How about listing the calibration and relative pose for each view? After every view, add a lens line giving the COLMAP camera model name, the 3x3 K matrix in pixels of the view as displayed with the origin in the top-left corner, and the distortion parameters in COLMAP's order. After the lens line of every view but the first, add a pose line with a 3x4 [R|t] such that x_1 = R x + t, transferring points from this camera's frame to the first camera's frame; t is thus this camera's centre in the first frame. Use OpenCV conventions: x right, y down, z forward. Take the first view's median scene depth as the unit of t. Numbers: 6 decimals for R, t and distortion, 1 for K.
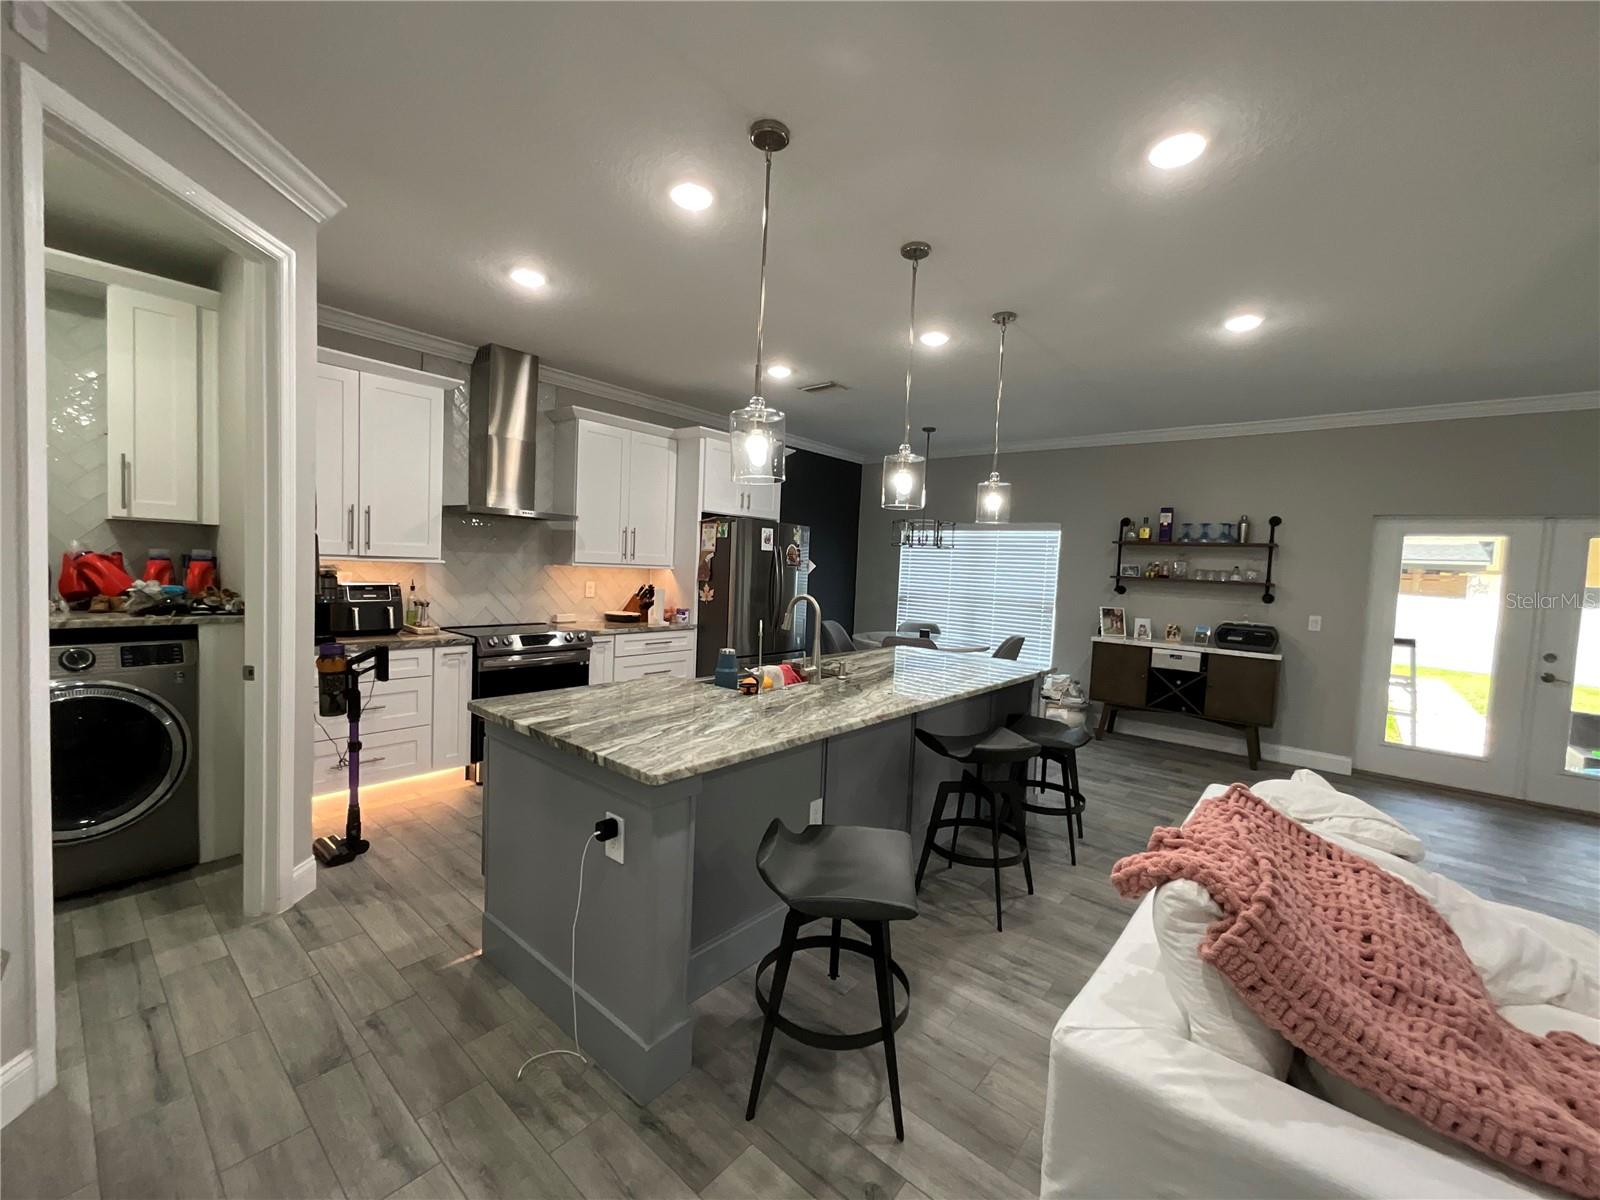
lens RADIAL K [[649.2, 0, 810.1], [0, 649.2, 595.8], [0, 0, 1]] dist [-0.001537, 0.000045]
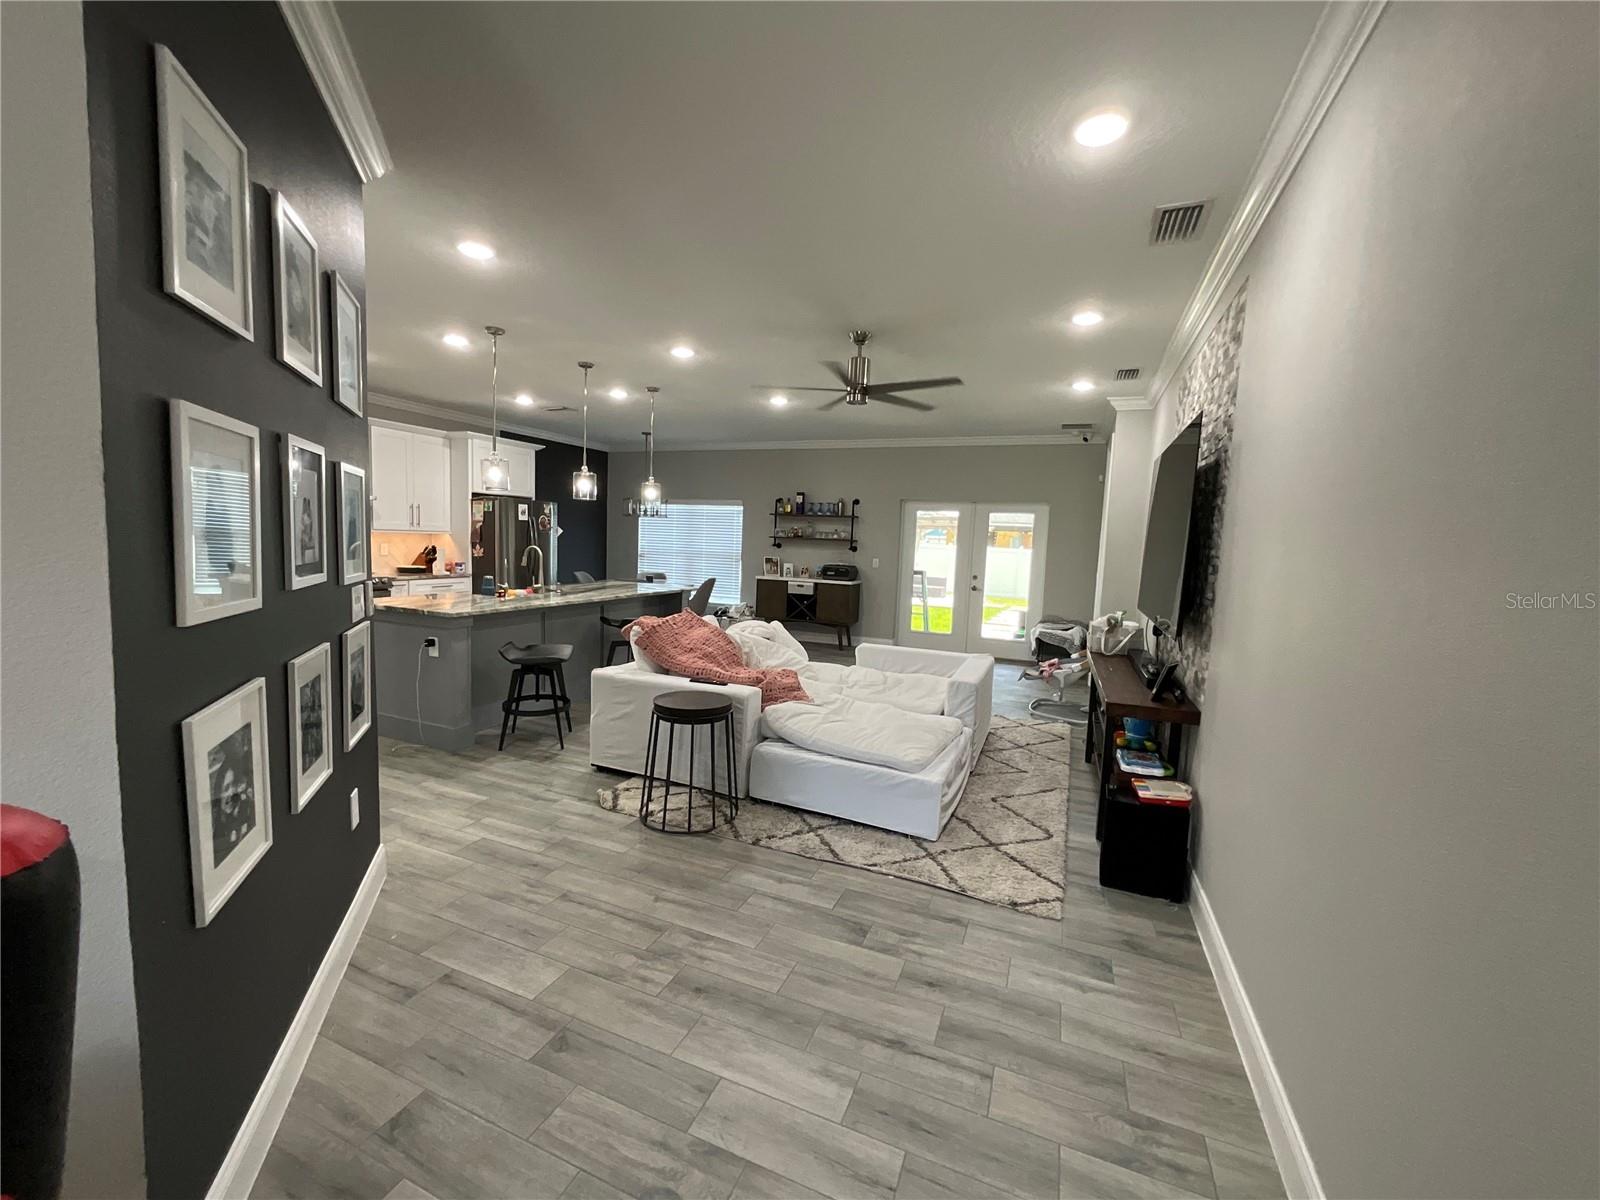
lens RADIAL K [[649.2, 0, 796.3], [0, 649.2, 594.6], [0, 0, 1]] dist [-0.001537, 0.000045]
pose [[0.958958, -0.034051, 0.281495, 0.101876], [0.019841, 0.998388, 0.053179, 0.029560], [-0.282852, -0.045411, 0.958088, -0.543743]]
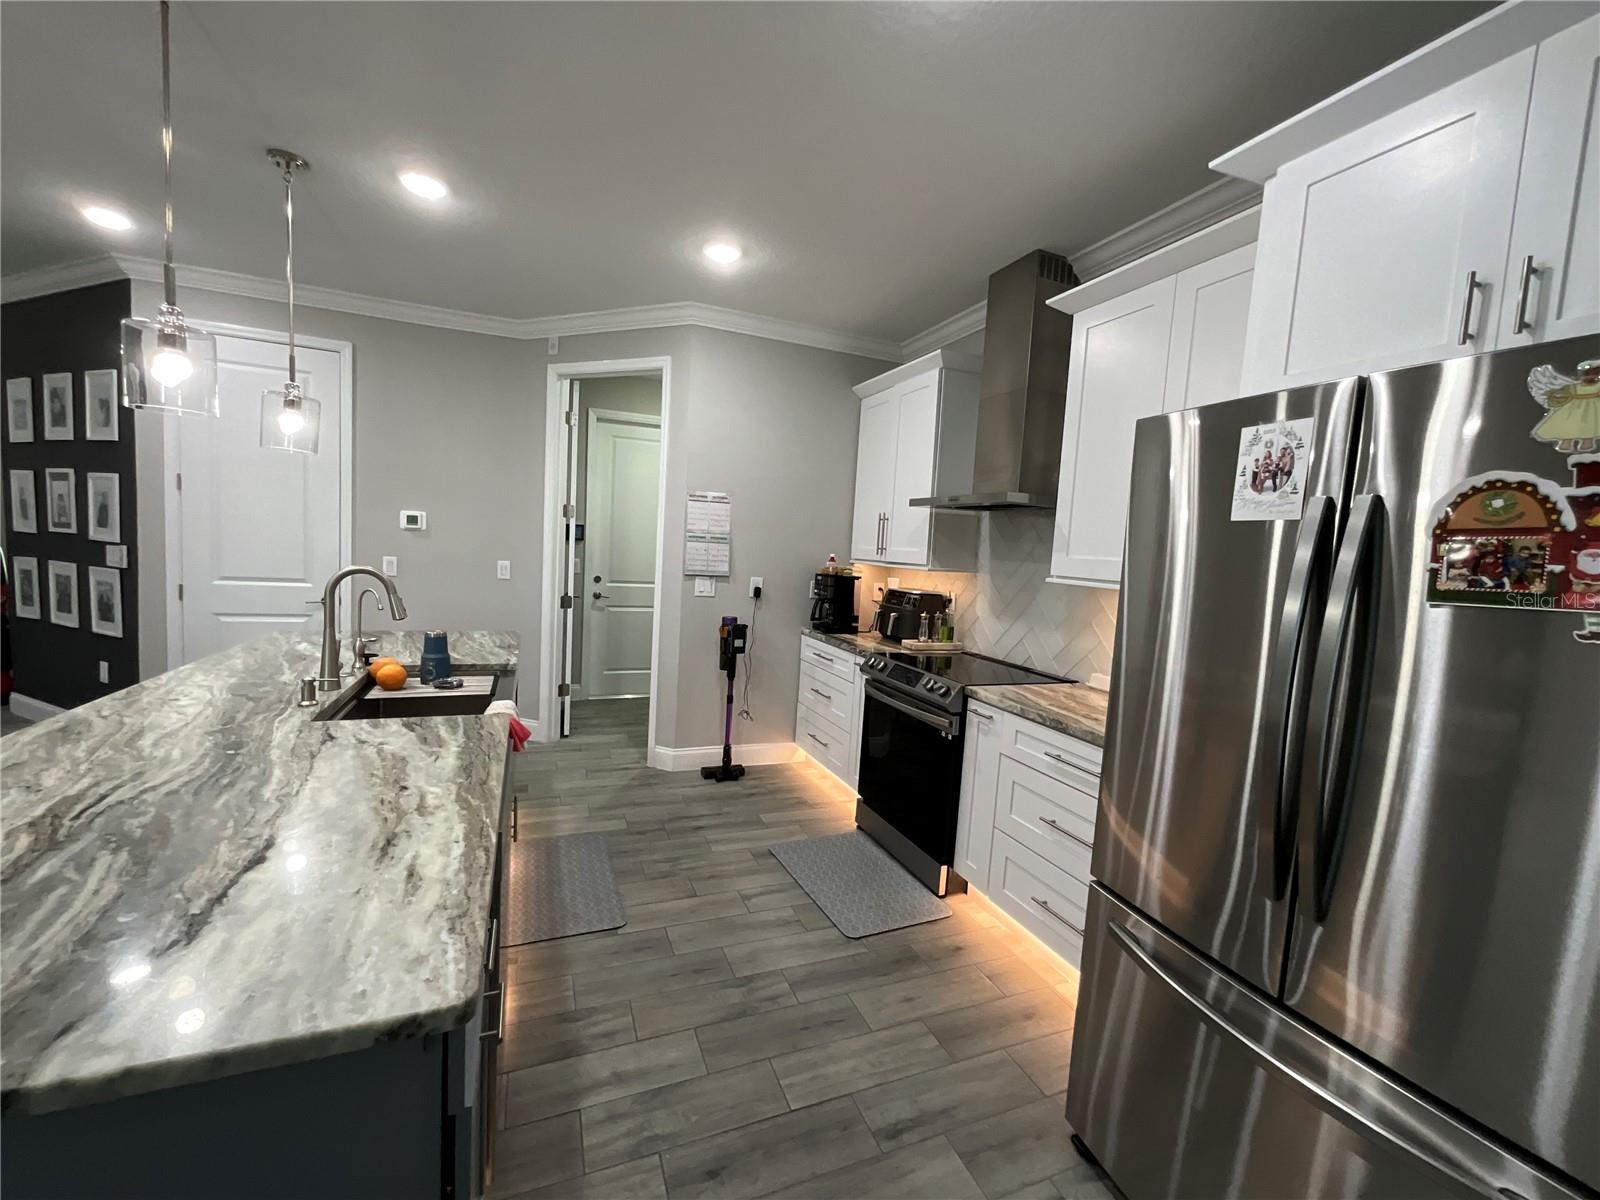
lens RADIAL K [[649.2, 0, 799.9], [0, 649.2, 599.9], [0, 0, 1]] dist [-0.001537, 0.000045]
pose [[-0.475118, 0.001788, -0.879920, 0.206238], [-0.122588, 0.990111, 0.068204, -0.038203], [0.871341, 0.140272, -0.470200, 0.966143]]
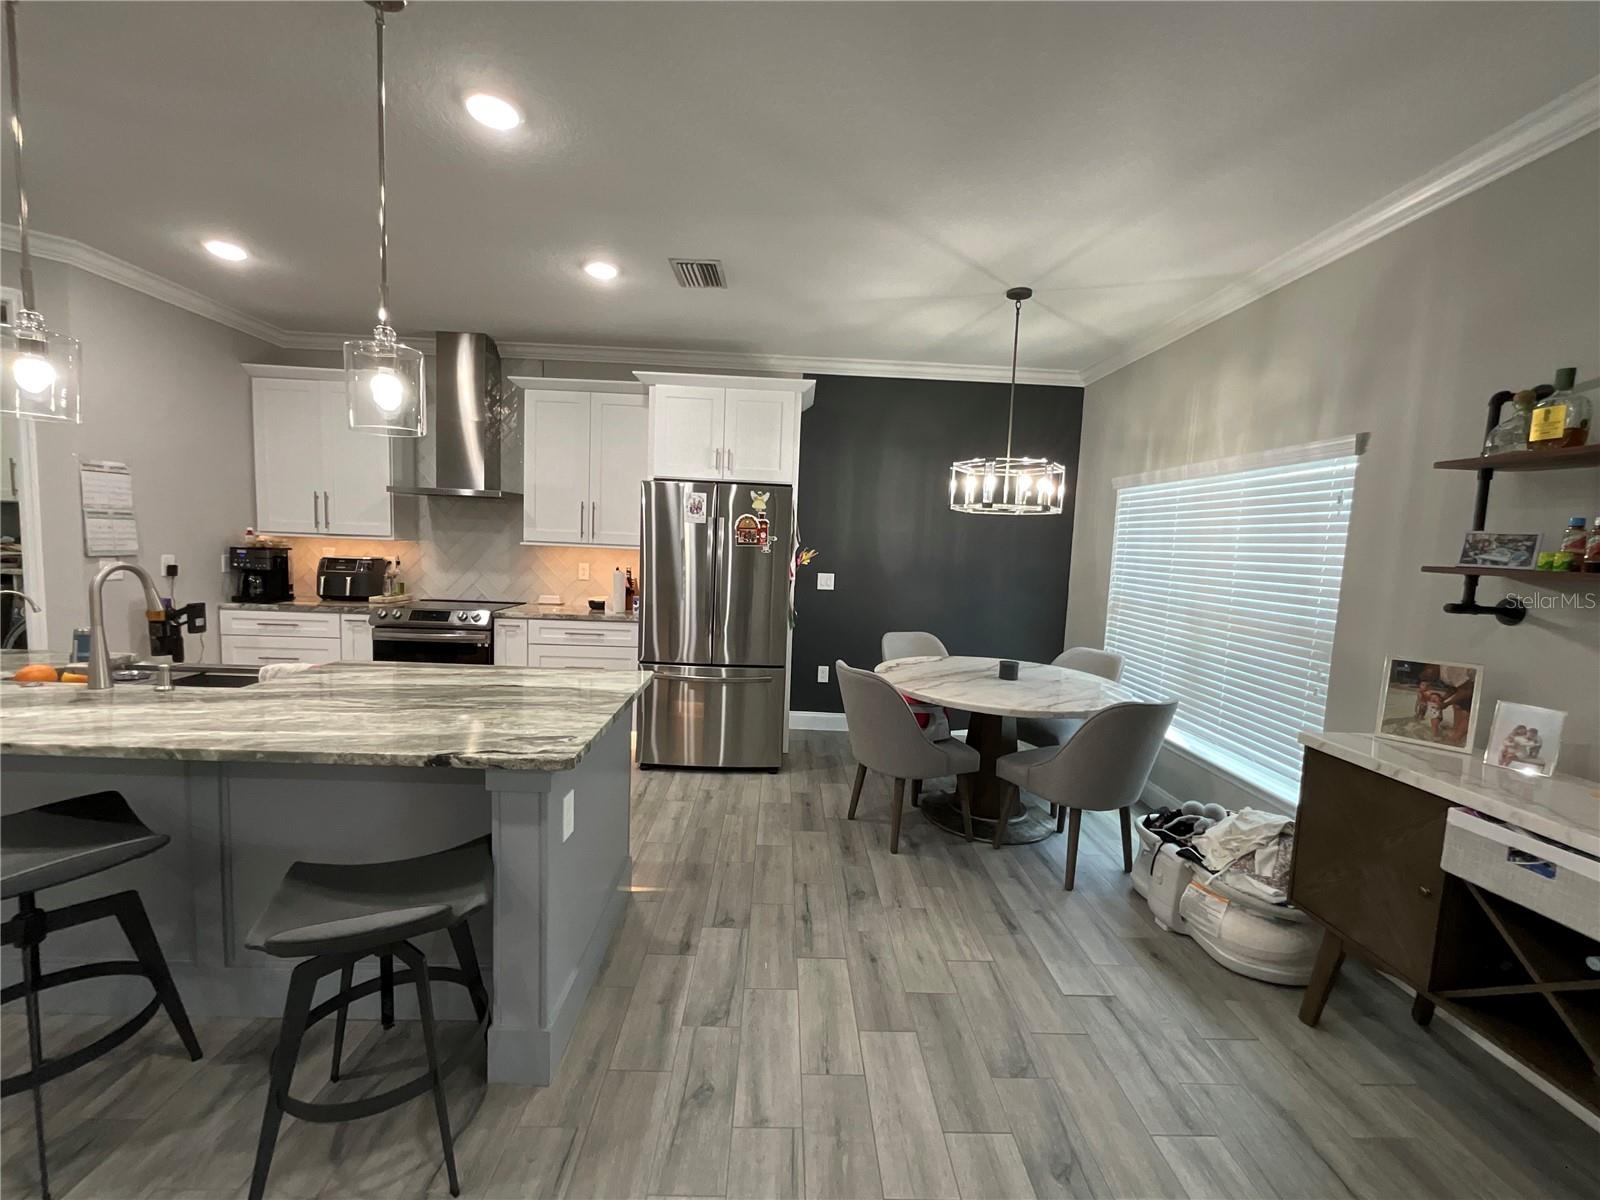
lens RADIAL K [[649.2, 0, 802.0], [0, 649.2, 607.5], [0, 0, 1]] dist [-0.001537, 0.000045]
pose [[0.661975, 0.057726, -0.747300, 0.563631], [-0.047592, 0.998255, 0.034954, -0.006036], [0.748013, 0.012427, 0.663567, 0.603479]]
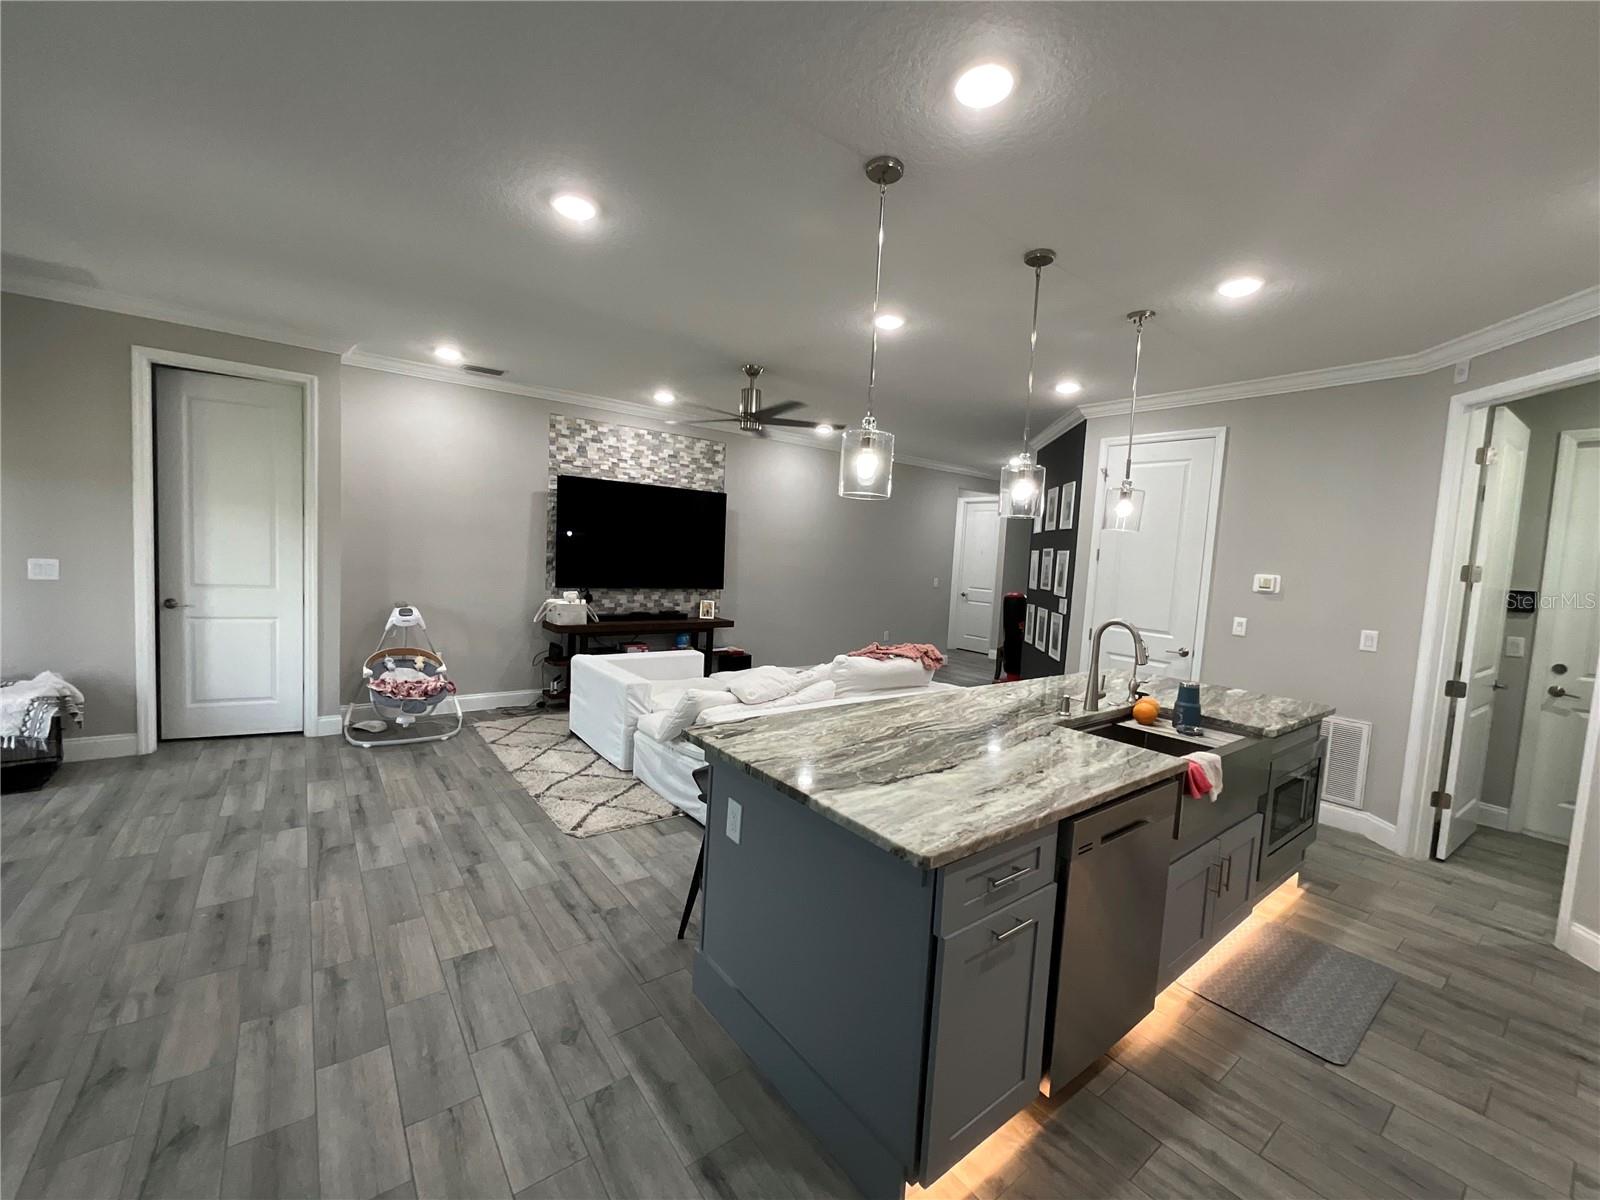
lens RADIAL K [[649.2, 0, 799.4], [0, 649.2, 600.1], [0, 0, 1]] dist [-0.001537, 0.000045]
pose [[-0.968893, -0.117748, 0.217673, 0.122148], [-0.089452, 0.986719, 0.135588, -0.059535], [-0.230748, 0.111899, -0.966558, 1.087588]]
